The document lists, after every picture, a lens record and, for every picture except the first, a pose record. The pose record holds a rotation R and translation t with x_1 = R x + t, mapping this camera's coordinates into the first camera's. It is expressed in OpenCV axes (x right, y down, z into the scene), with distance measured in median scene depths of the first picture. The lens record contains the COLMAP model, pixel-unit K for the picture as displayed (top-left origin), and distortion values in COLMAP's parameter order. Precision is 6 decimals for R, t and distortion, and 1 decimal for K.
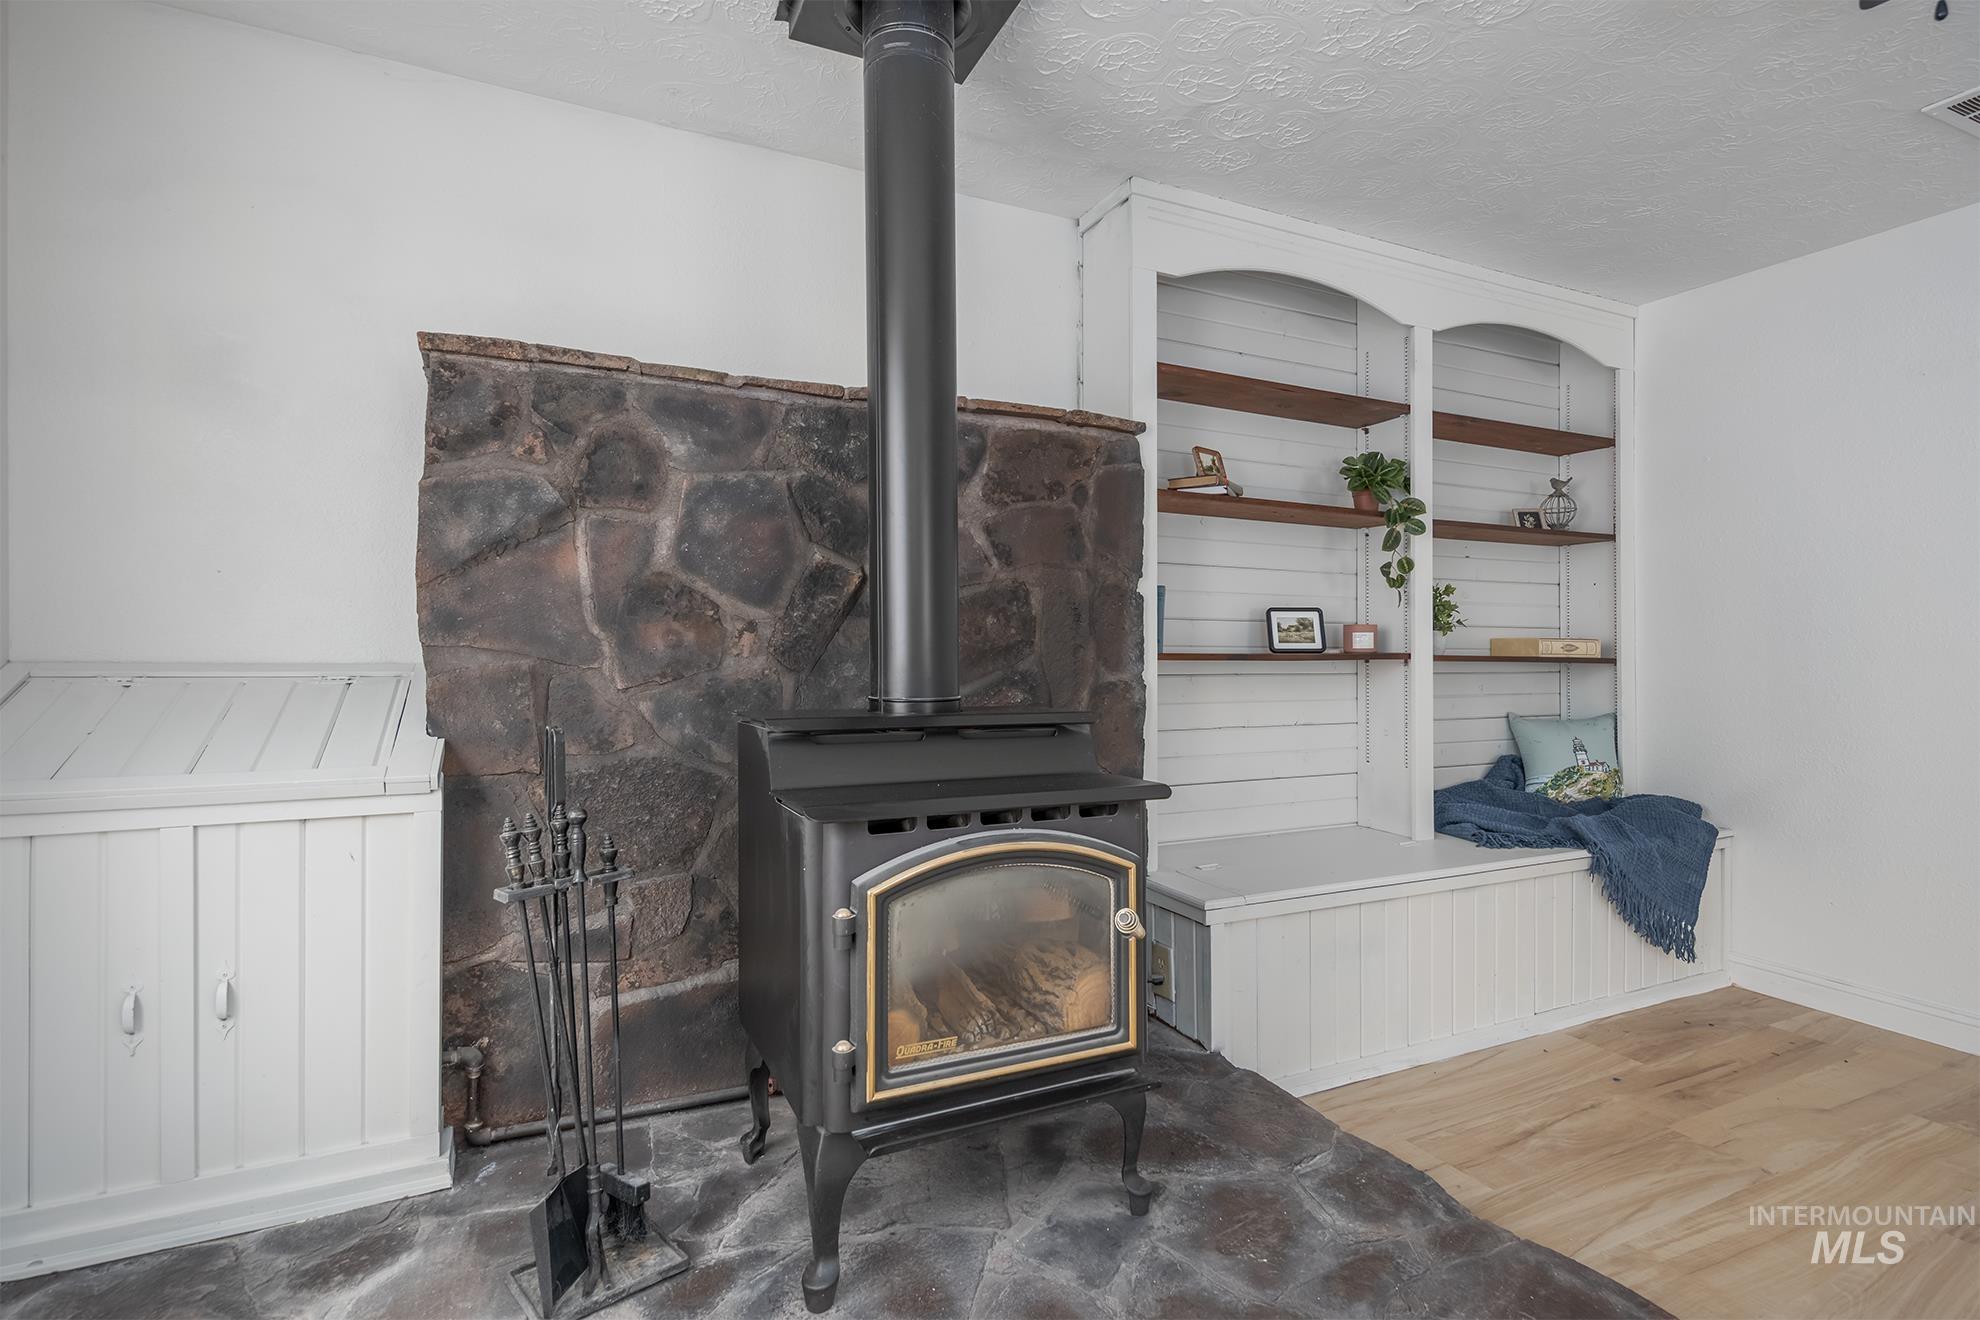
lens RADIAL K [[957.4, 0, 1017.3], [0, 957.4, 622.0], [0, 0, 1]] dist [0.012571, -0.000552]
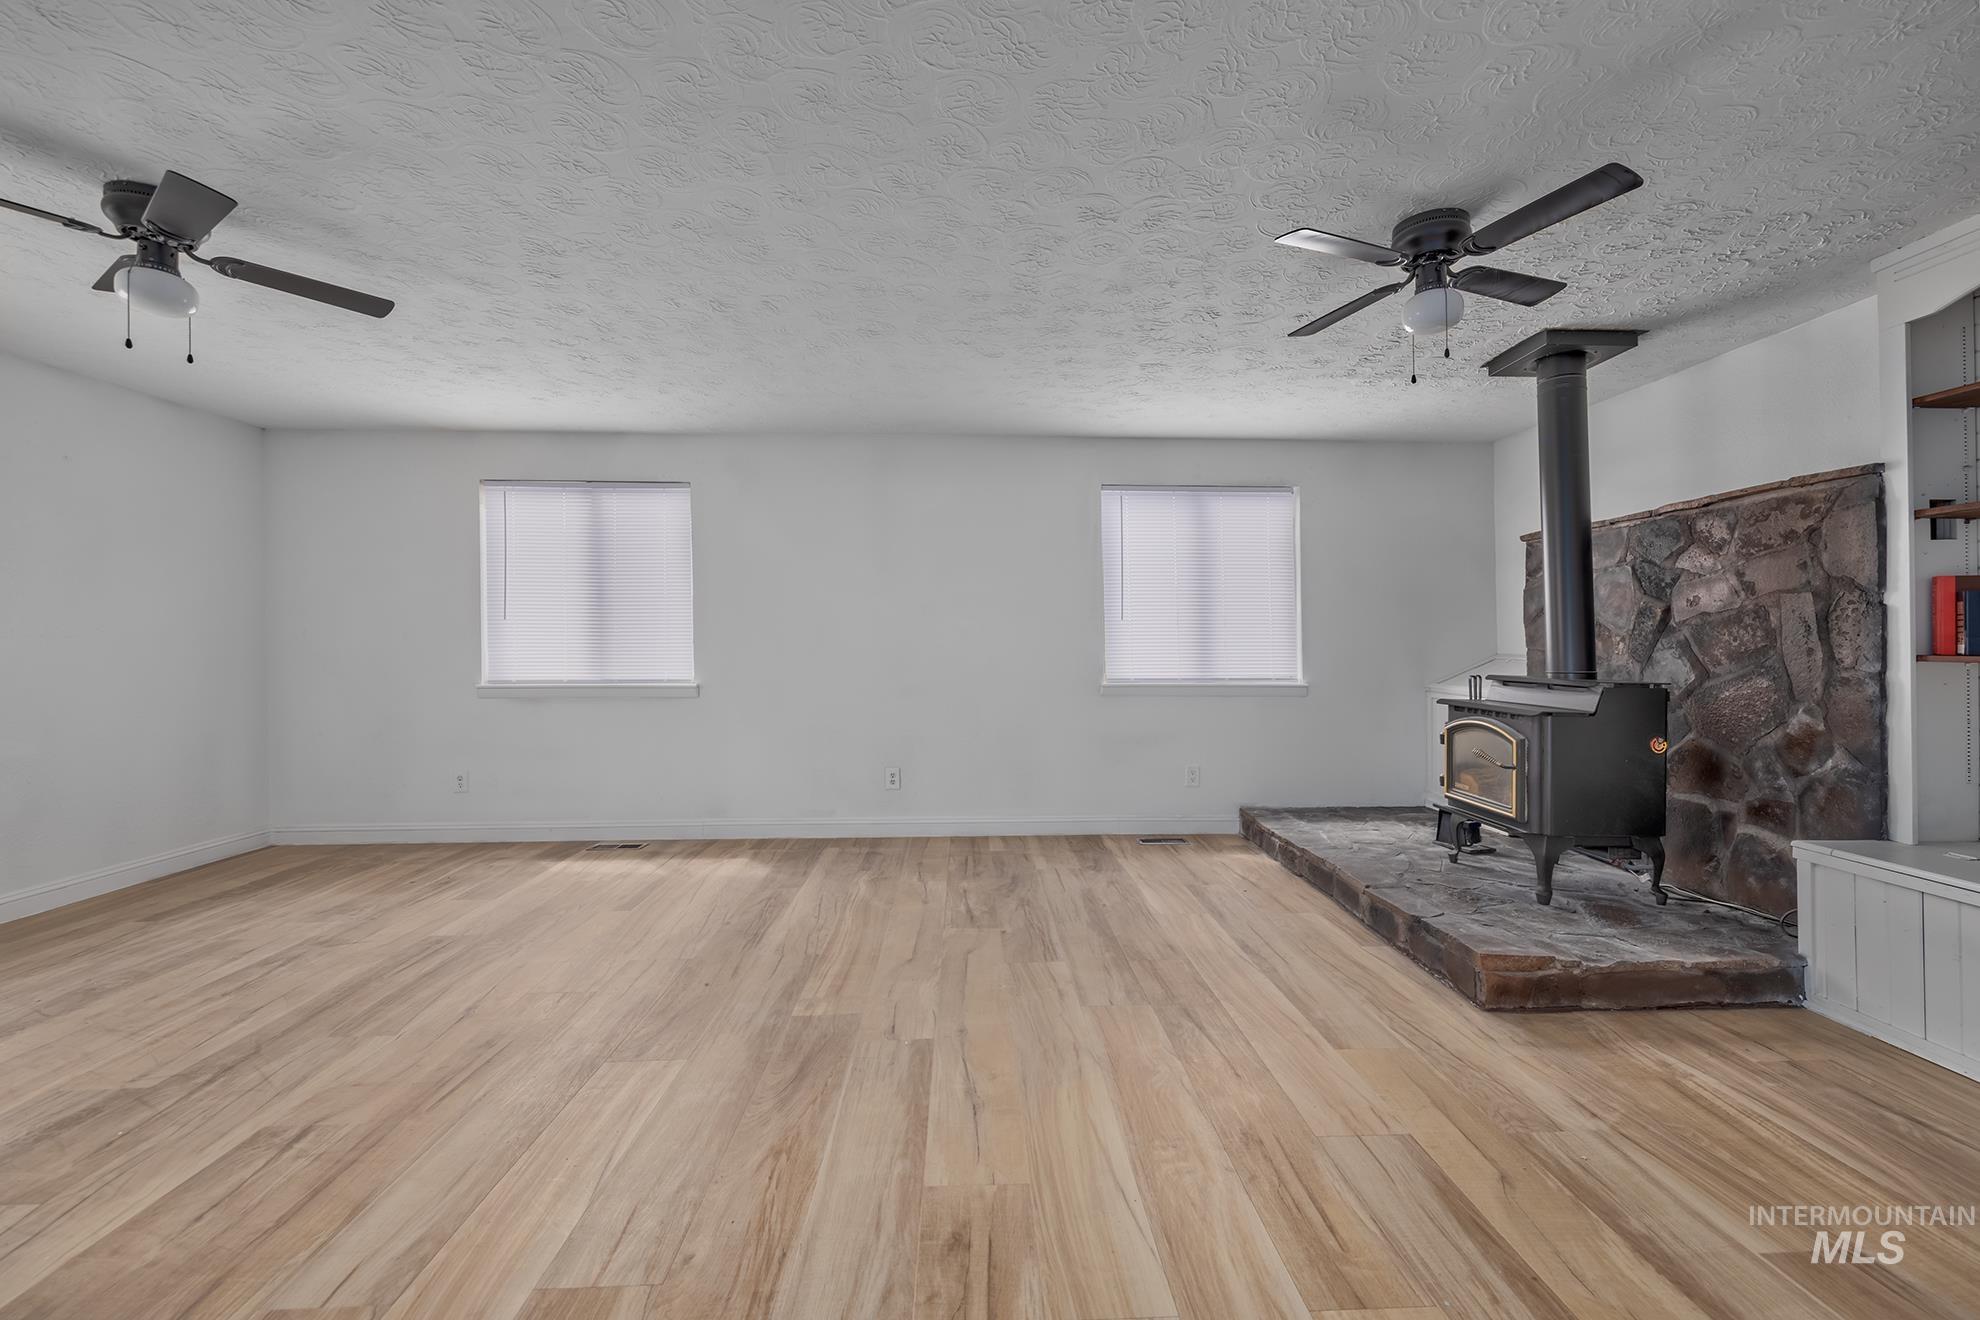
lens RADIAL K [[799.9, 0, 1000.2], [0, 799.9, 661.8], [0, 0, 1]] dist [0.000535, -0.001129]
pose [[-0.411081, 0.011529, -0.911526, 1.857609], [0.013202, 0.999890, 0.006692, 0.024635], [0.911503, -0.009283, -0.411188, 0.507449]]
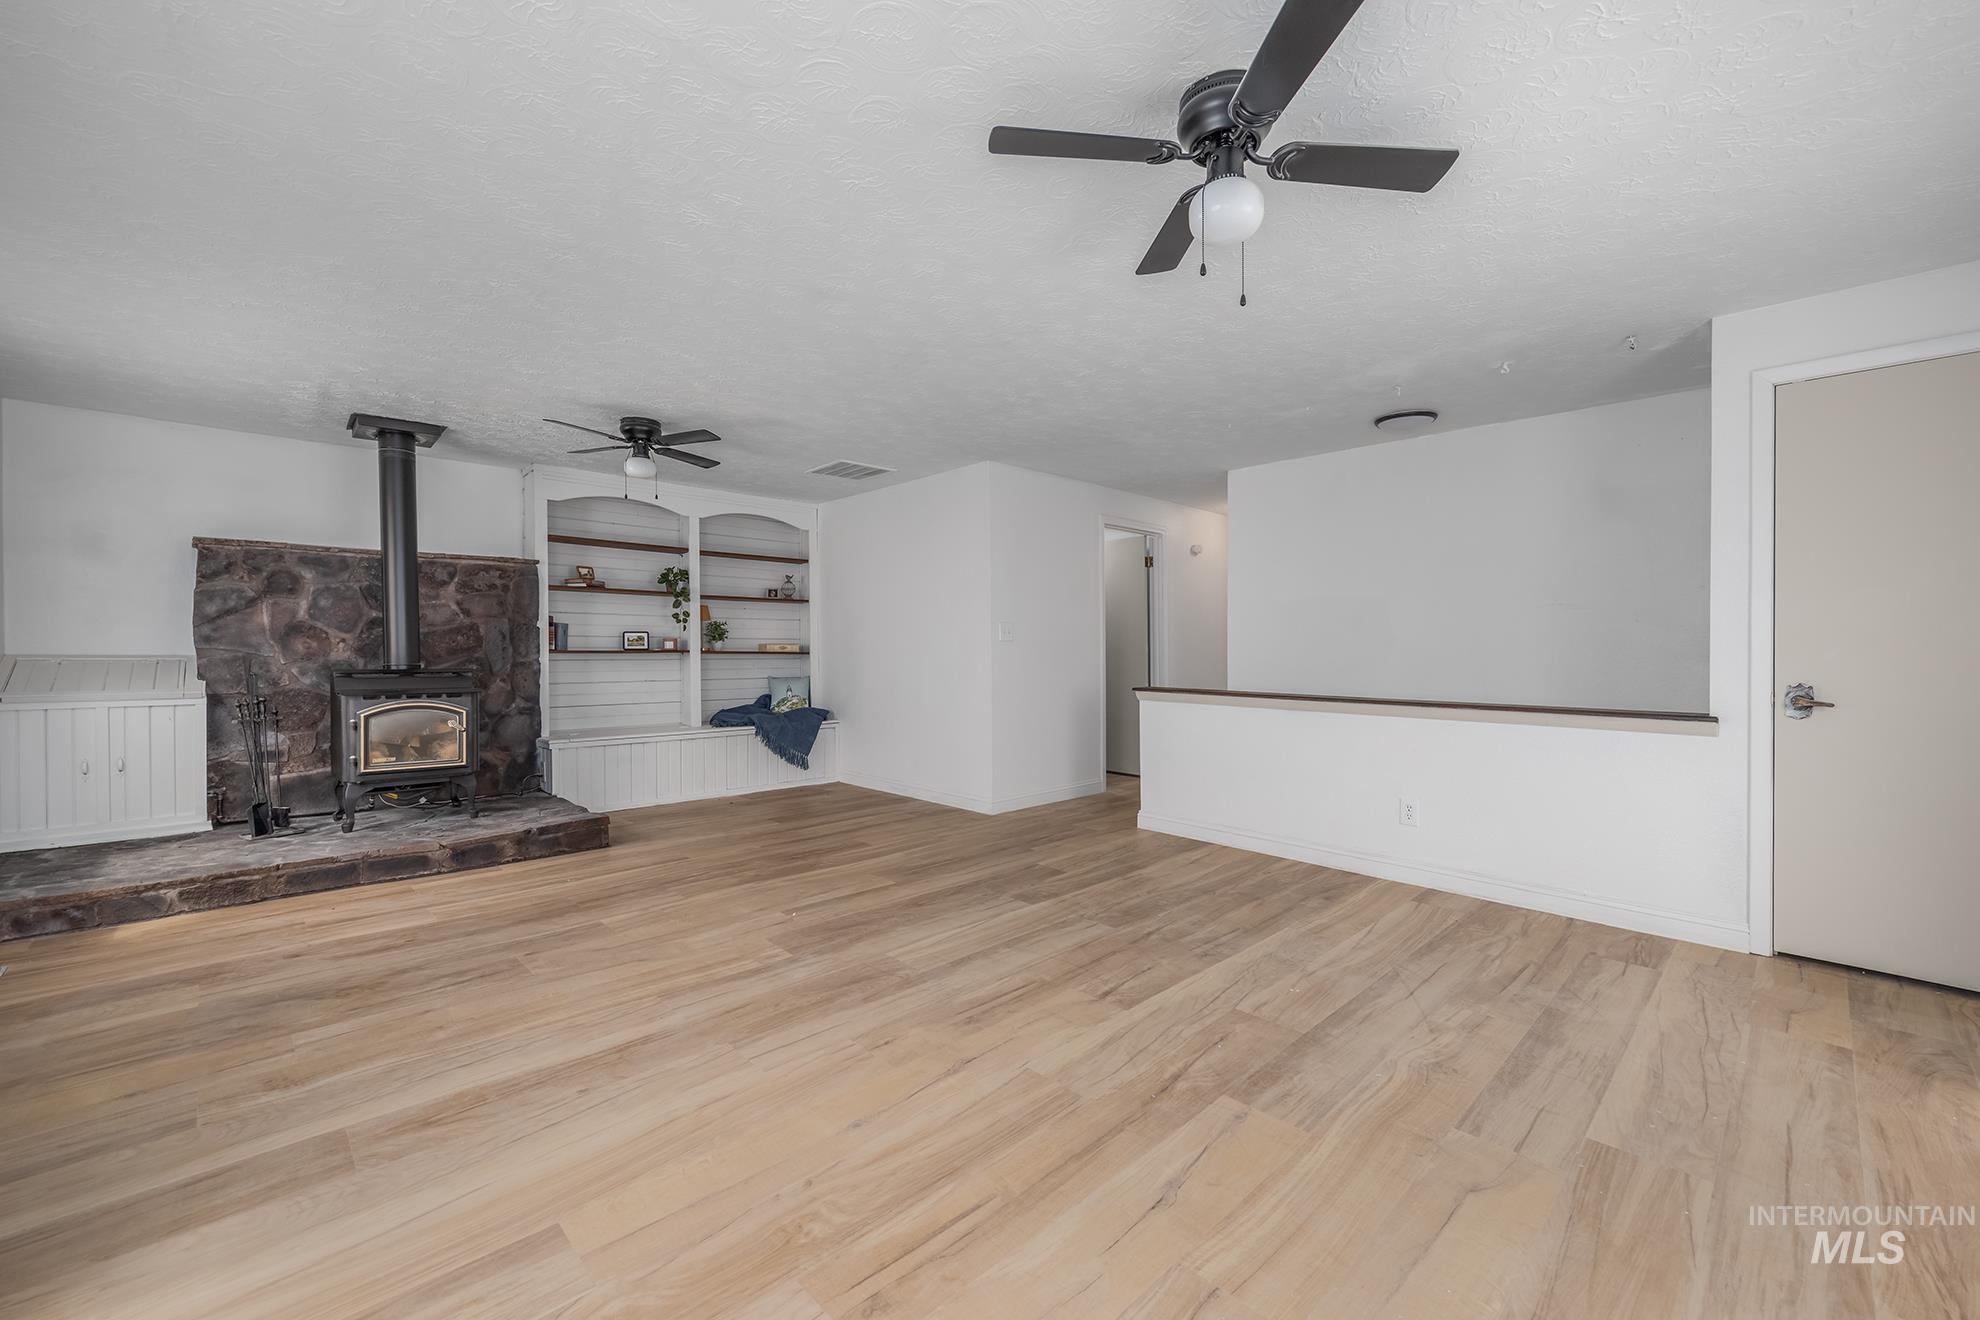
lens RADIAL K [[799.9, 0, 1008.4], [0, 799.9, 637.9], [0, 0, 1]] dist [0.000535, -0.001129]
pose [[0.952488, -0.003817, 0.304553, 0.835759], [0.001764, 0.999974, 0.007015, -0.016111], [-0.304572, -0.006145, 0.952470, -1.744294]]
